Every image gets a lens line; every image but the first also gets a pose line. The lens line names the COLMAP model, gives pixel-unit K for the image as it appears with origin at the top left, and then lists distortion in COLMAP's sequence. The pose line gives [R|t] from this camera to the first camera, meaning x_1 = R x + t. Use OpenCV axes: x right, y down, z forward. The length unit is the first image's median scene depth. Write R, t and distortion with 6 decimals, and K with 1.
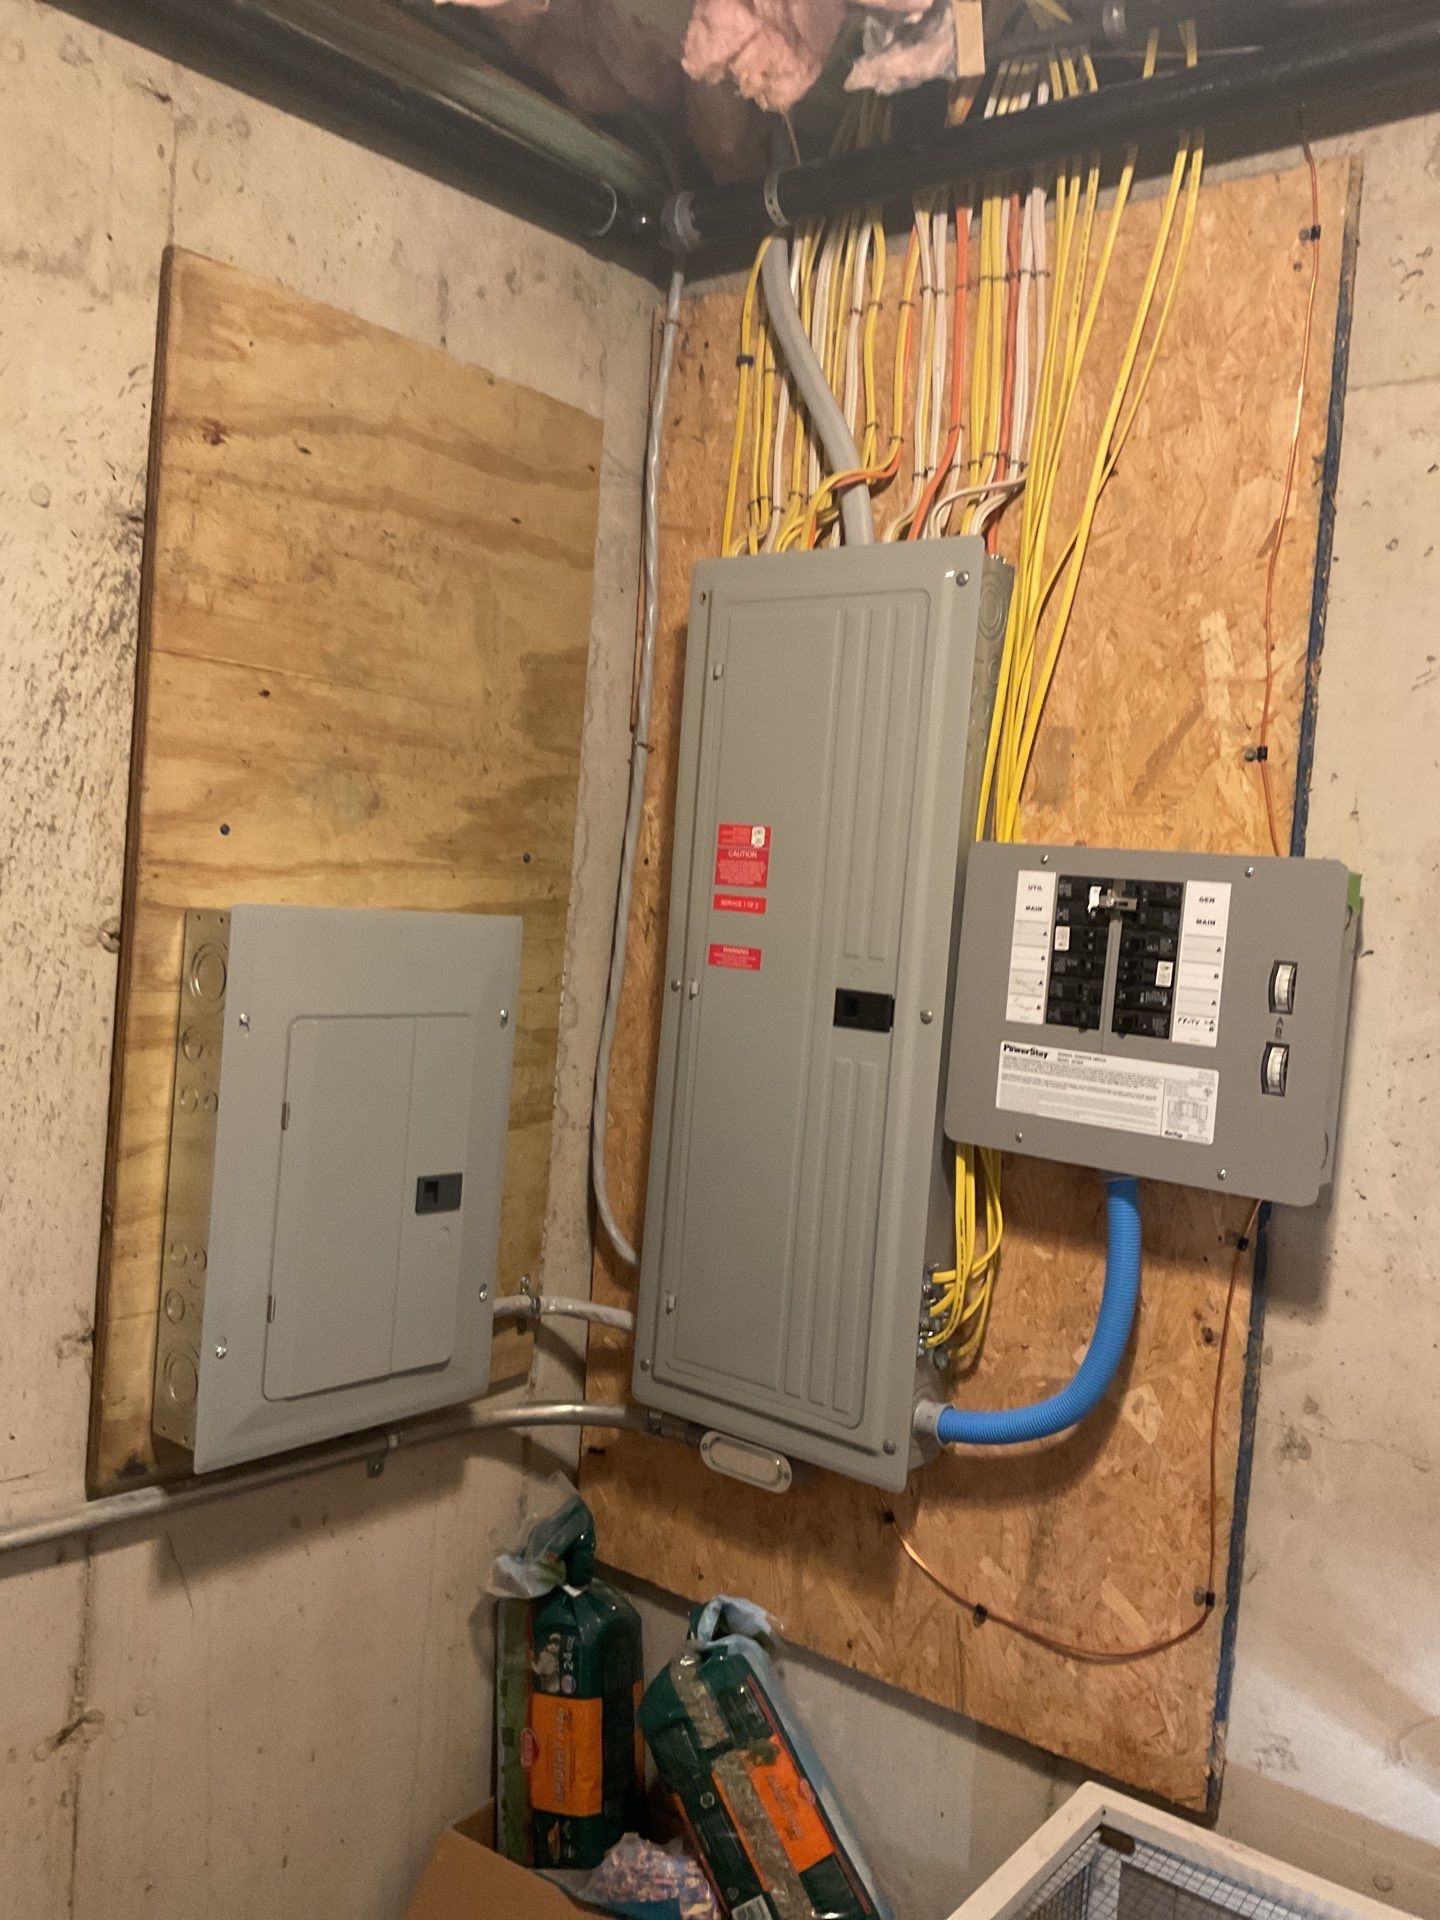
lens RADIAL K [[1628.1, 0, 720.0], [0, 1628.1, 960.0], [0, 0, 1]] dist [0.098018, -0.220059]
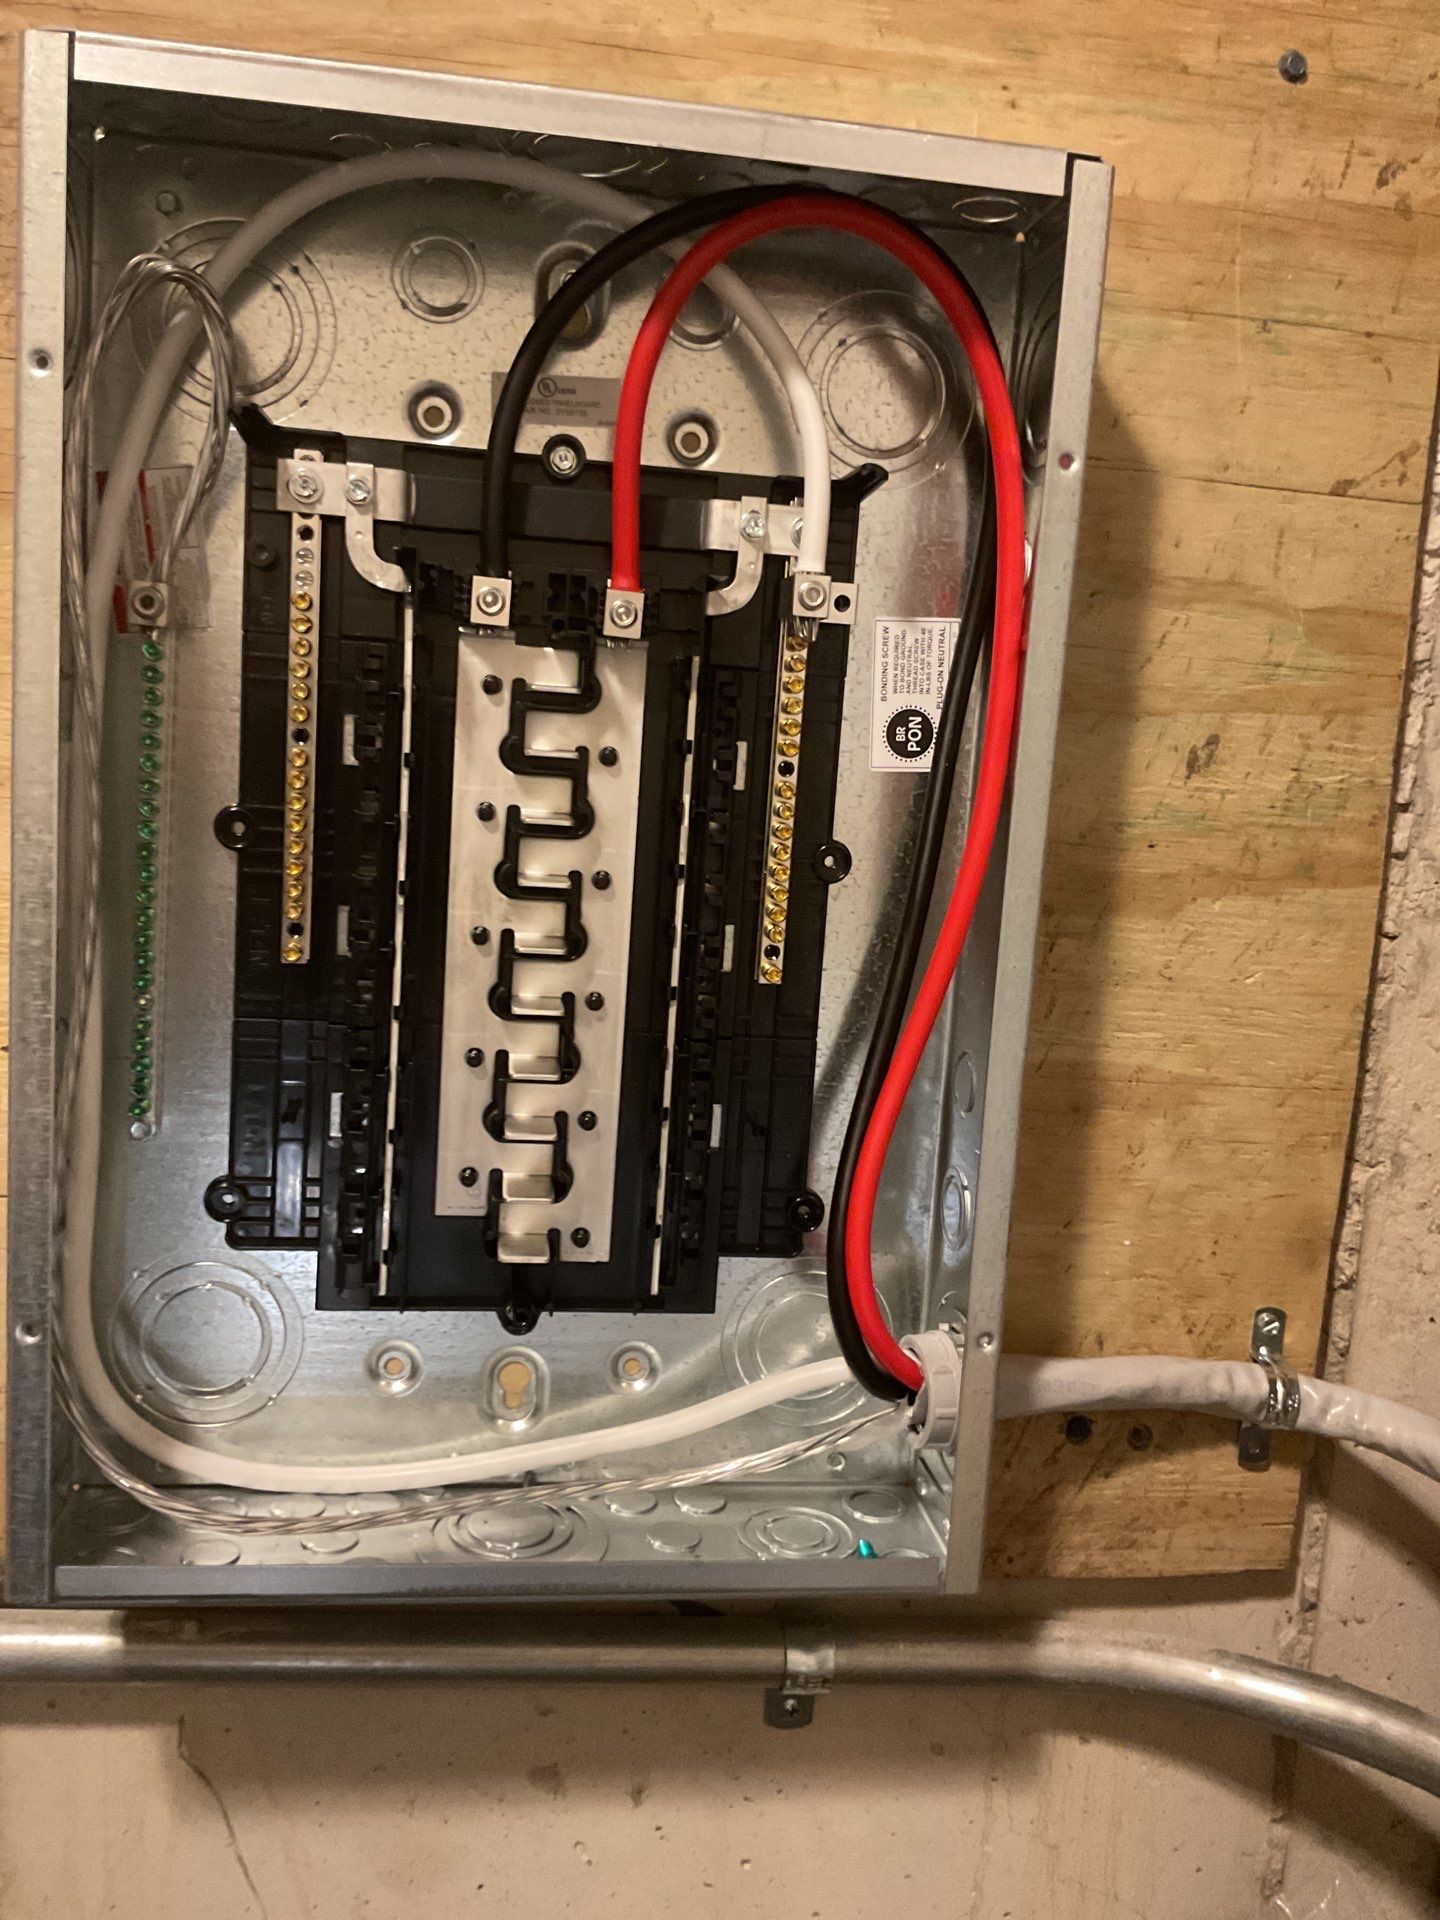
lens RADIAL K [[1628.1, 0, 720.0], [0, 1628.1, 960.0], [0, 0, 1]] dist [0.098018, -0.220059]
pose [[0.729497, 0.069031, -0.680492, 0.033177], [-0.039508, 0.997486, 0.058835, 0.099948], [0.682842, -0.016035, 0.730390, 0.659376]]
